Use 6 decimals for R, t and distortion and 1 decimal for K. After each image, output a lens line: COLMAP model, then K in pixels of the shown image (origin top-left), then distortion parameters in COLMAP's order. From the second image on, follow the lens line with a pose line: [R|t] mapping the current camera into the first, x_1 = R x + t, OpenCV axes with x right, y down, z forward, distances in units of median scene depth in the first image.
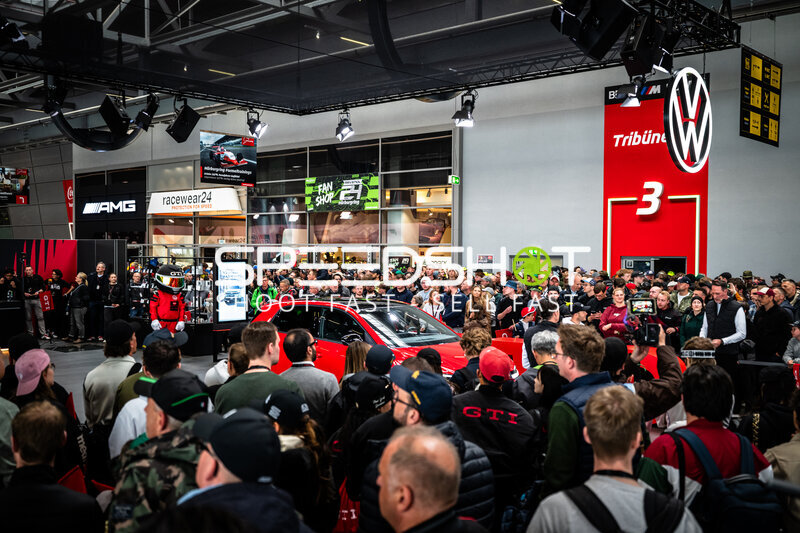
lens RADIAL K [[854.4, 0, 405.6], [0, 854.4, 262.4], [0, 0, 1]] dist [0.031613, 0.000000]
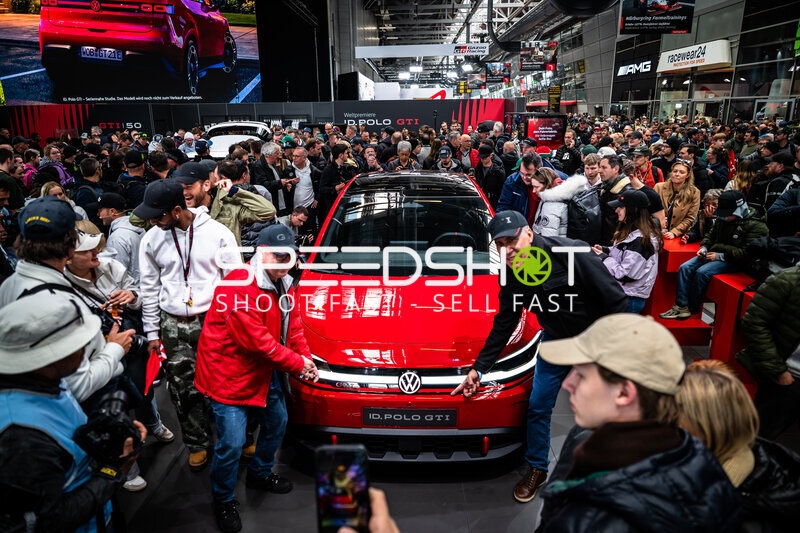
lens RADIAL K [[551.5, 0, 388.2], [0, 551.5, 278.4], [0, 0, 1]] dist [0.010518, -0.000664]
pose [[0.617591, 0.218727, -0.755474, 0.127275], [0.002001, 0.960112, 0.279610, -0.000945], [0.786497, -0.174196, 0.592518, 0.306607]]
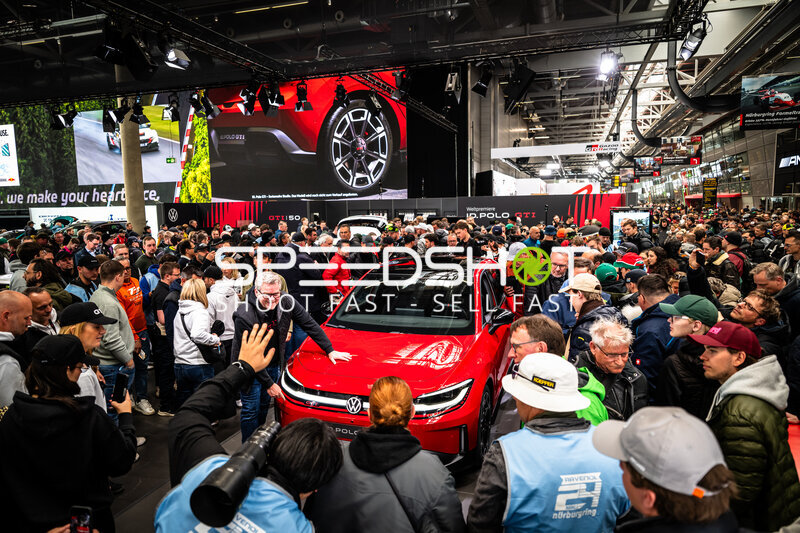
lens RADIAL K [[551.5, 0, 394.5], [0, 551.5, 273.5], [0, 0, 1]] dist [0.010518, -0.000664]
pose [[0.362802, 0.104850, -0.925949, 0.201767], [0.003508, 0.993489, 0.113872, -0.002810], [0.931860, -0.044561, 0.360072, 0.334205]]
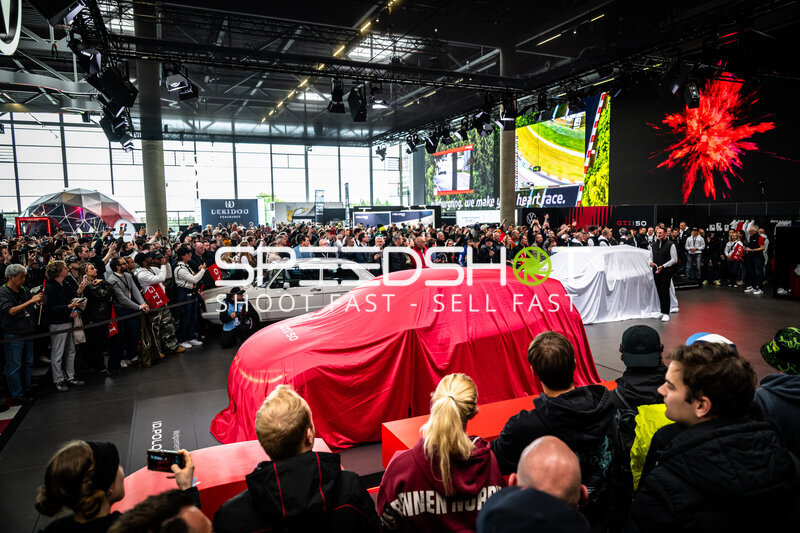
lens RADIAL K [[551.5, 0, 407.6], [0, 551.5, 266.5], [0, 0, 1]] dist [0.010518, -0.000664]
pose [[-0.439371, 0.089321, -0.893854, 0.217358], [-0.001910, 0.994949, 0.100362, -0.009385], [0.898304, 0.045803, -0.436981, 0.557045]]
